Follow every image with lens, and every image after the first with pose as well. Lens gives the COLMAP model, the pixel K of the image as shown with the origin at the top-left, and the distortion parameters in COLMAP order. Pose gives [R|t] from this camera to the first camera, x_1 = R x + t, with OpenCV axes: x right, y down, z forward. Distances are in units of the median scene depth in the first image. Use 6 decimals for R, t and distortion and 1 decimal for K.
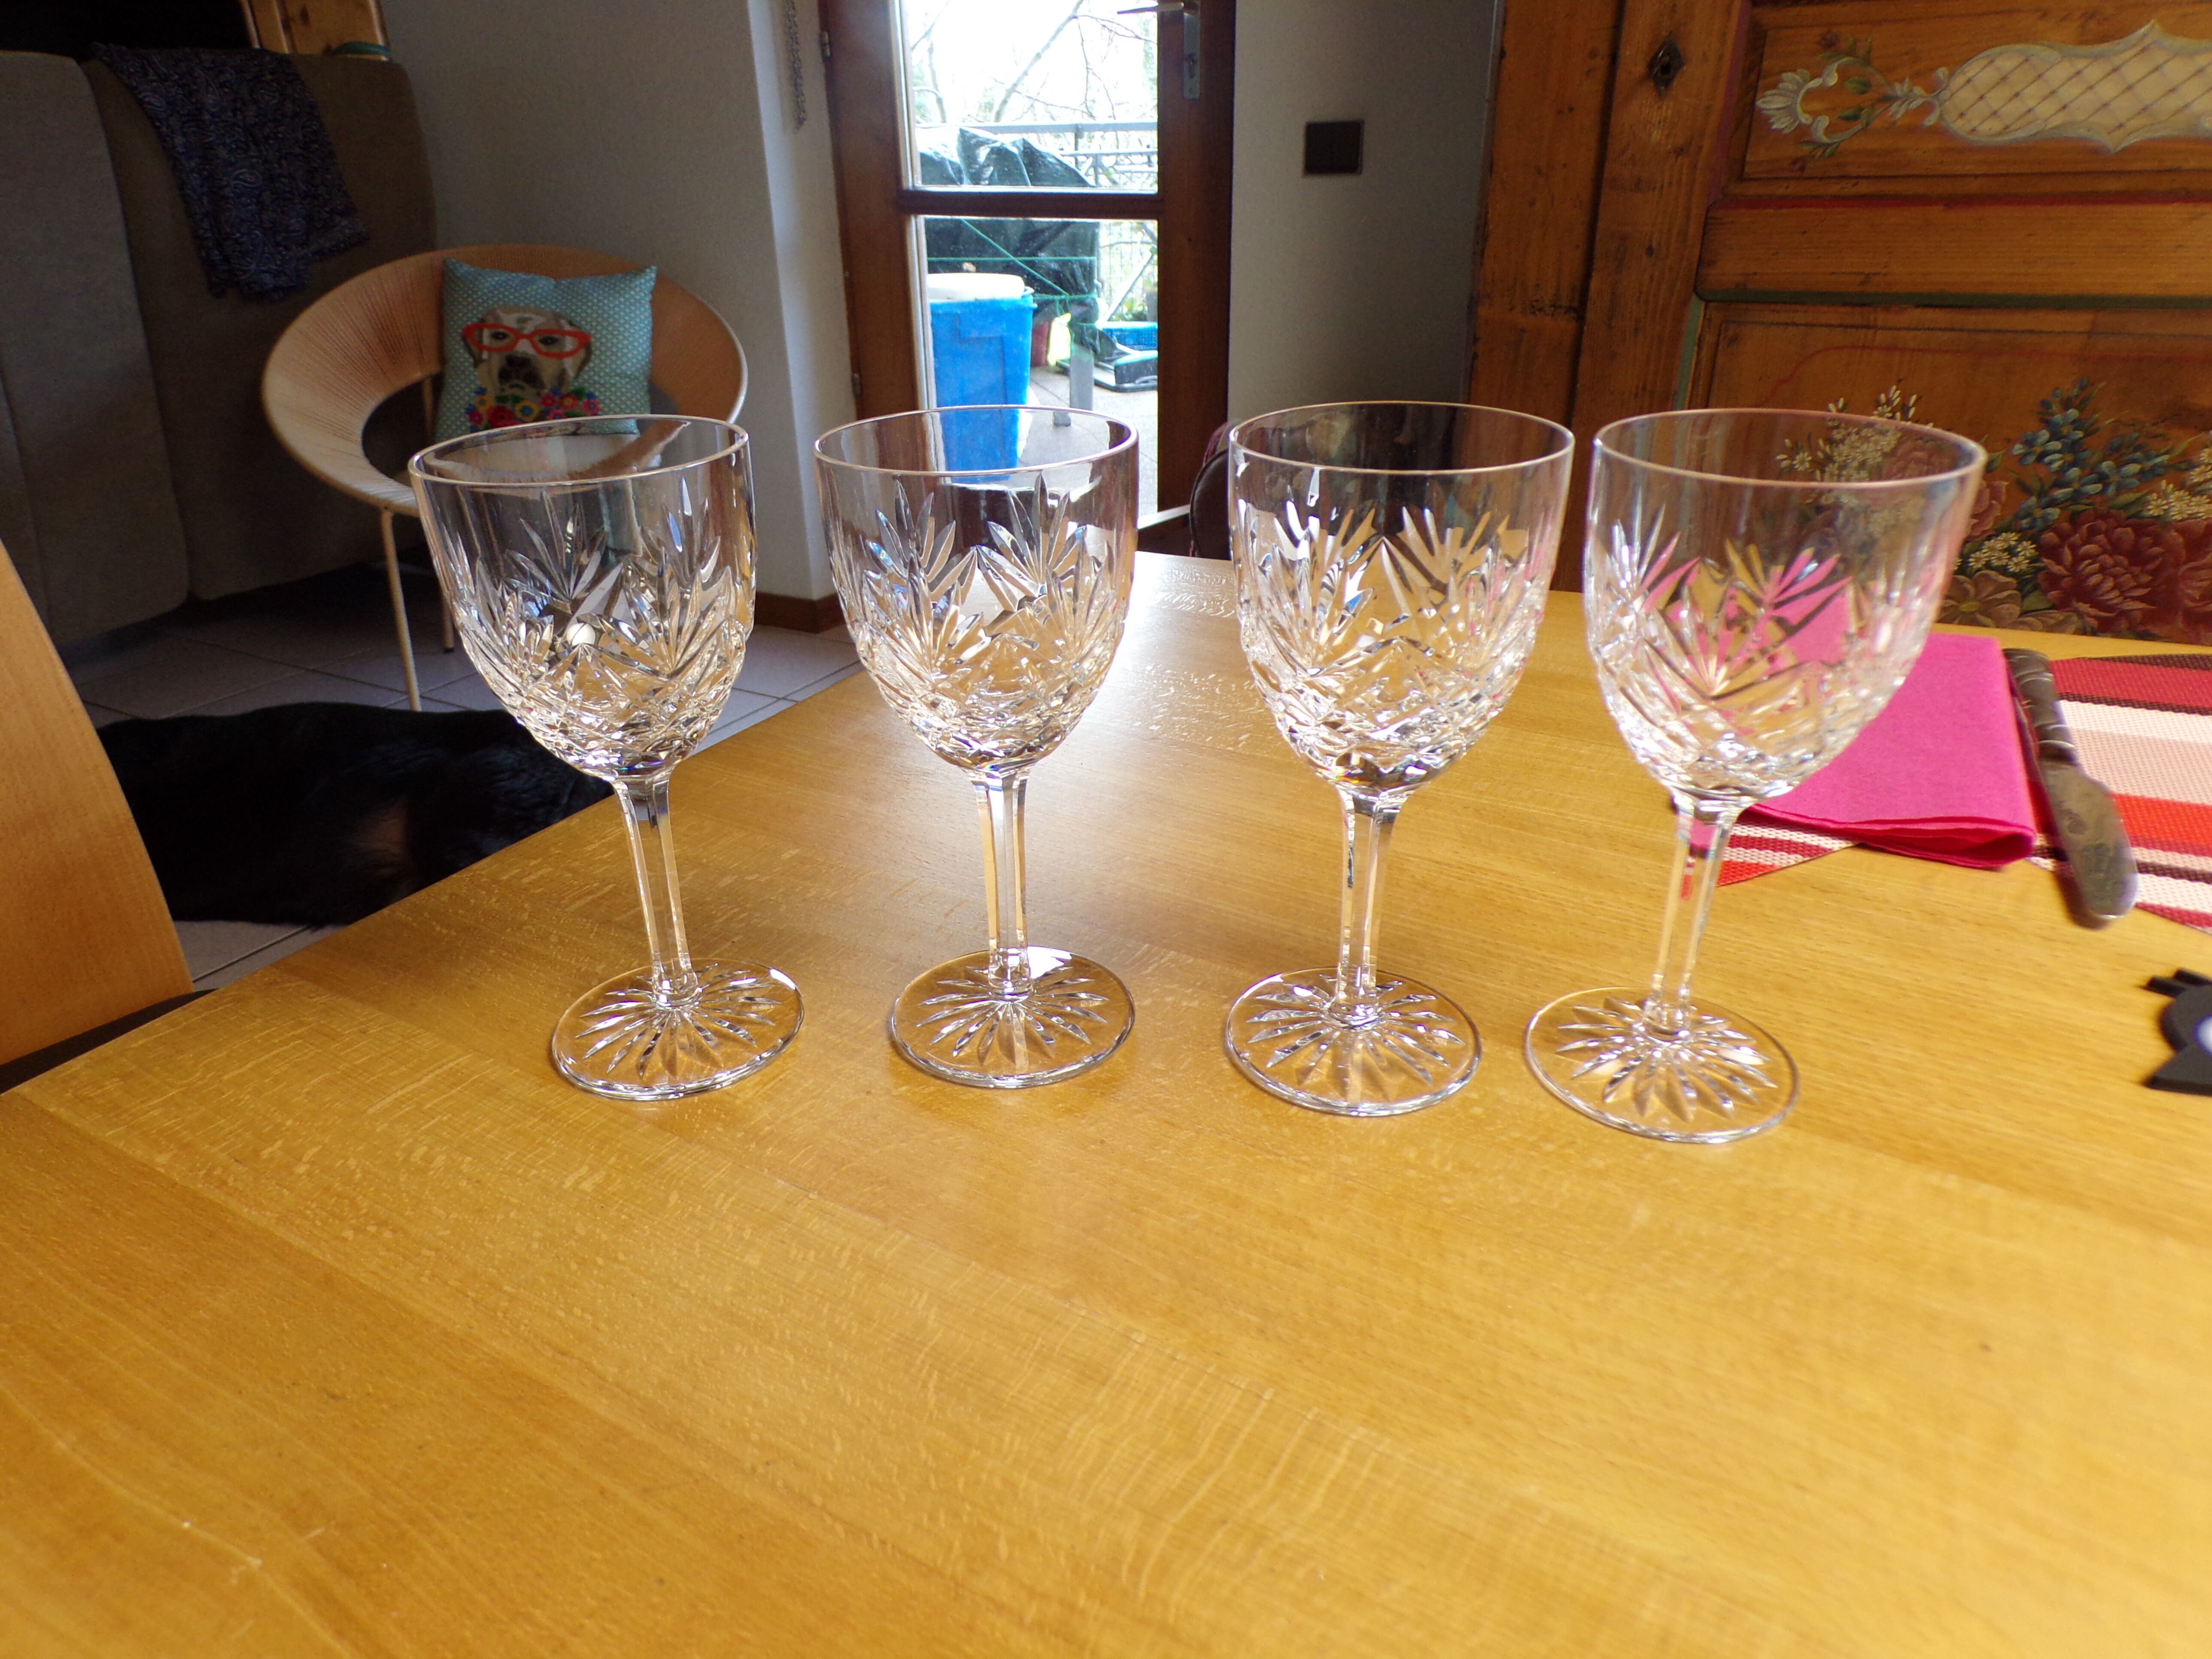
lens RADIAL K [[1474.4, 0, 1101.8], [0, 1474.4, 829.0], [0, 0, 1]] dist [0.000743, 0.031205]
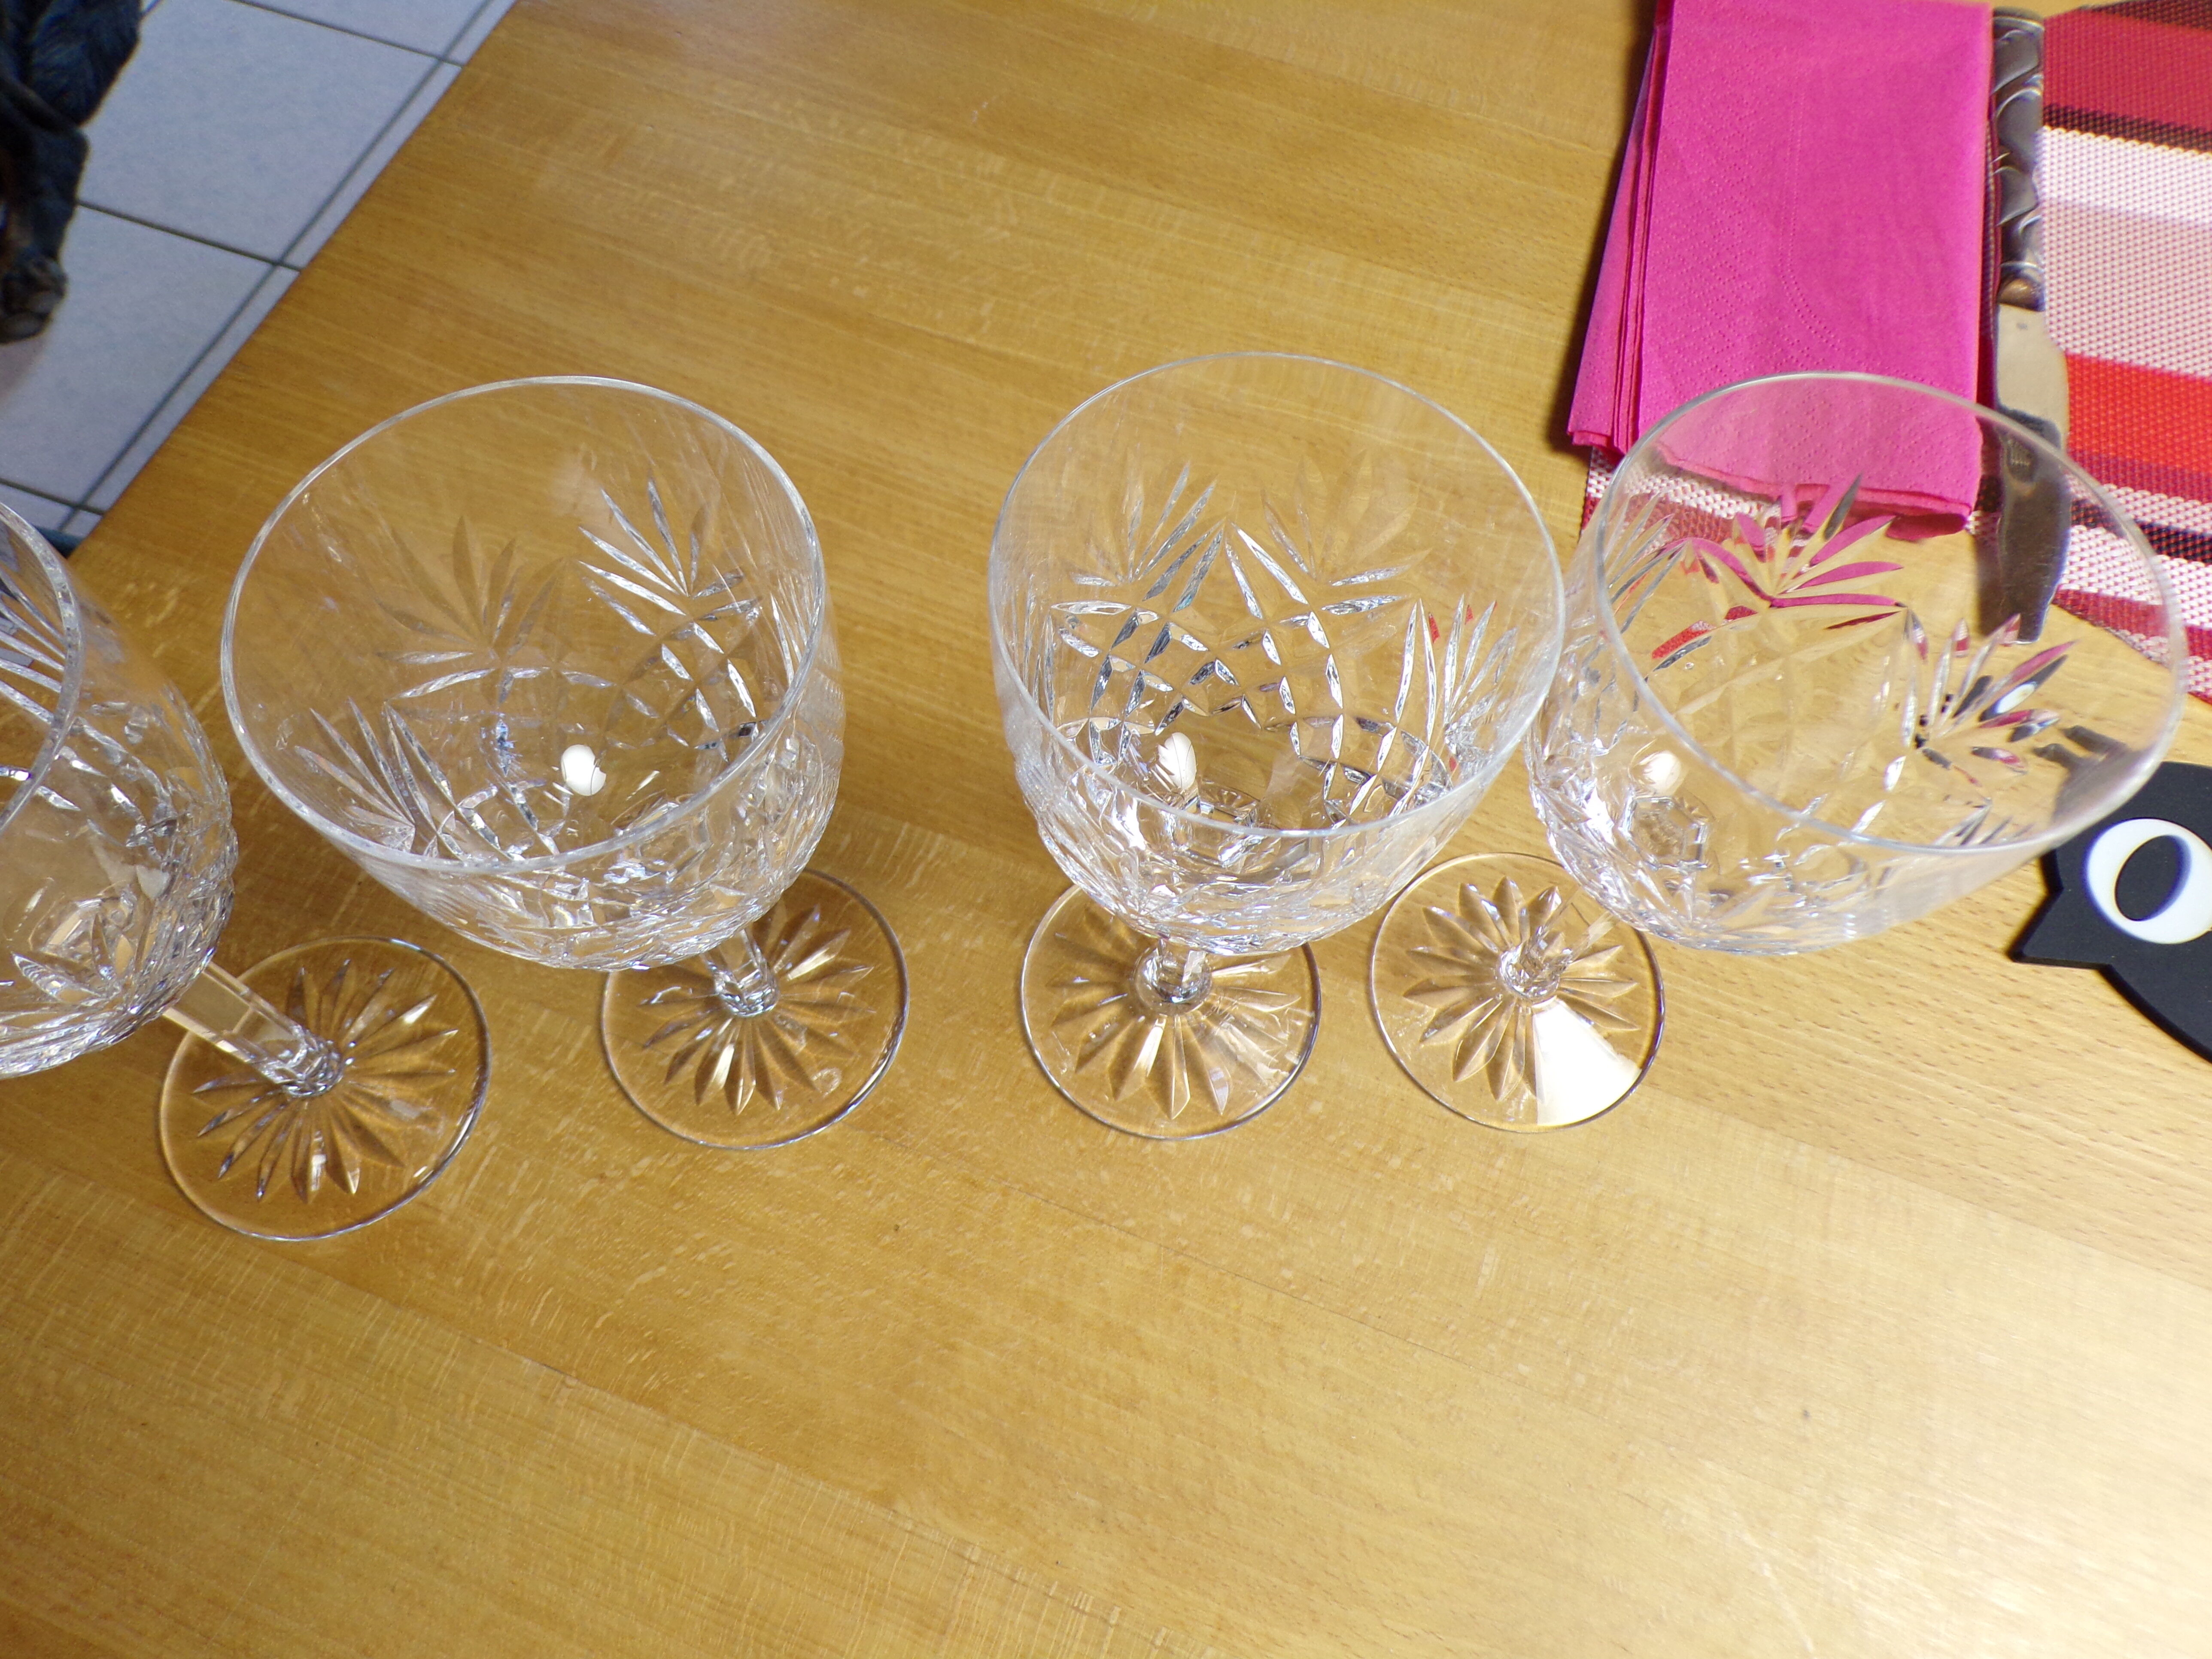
lens RADIAL K [[1474.4, 0, 1100.1], [0, 1474.4, 843.3], [0, 0, 1]] dist [0.000743, 0.031205]
pose [[0.983539, -0.139751, 0.114543, 0.046423], [0.038361, 0.780943, 0.623423, -0.459956], [-0.176575, -0.608768, 0.773449, 0.414719]]
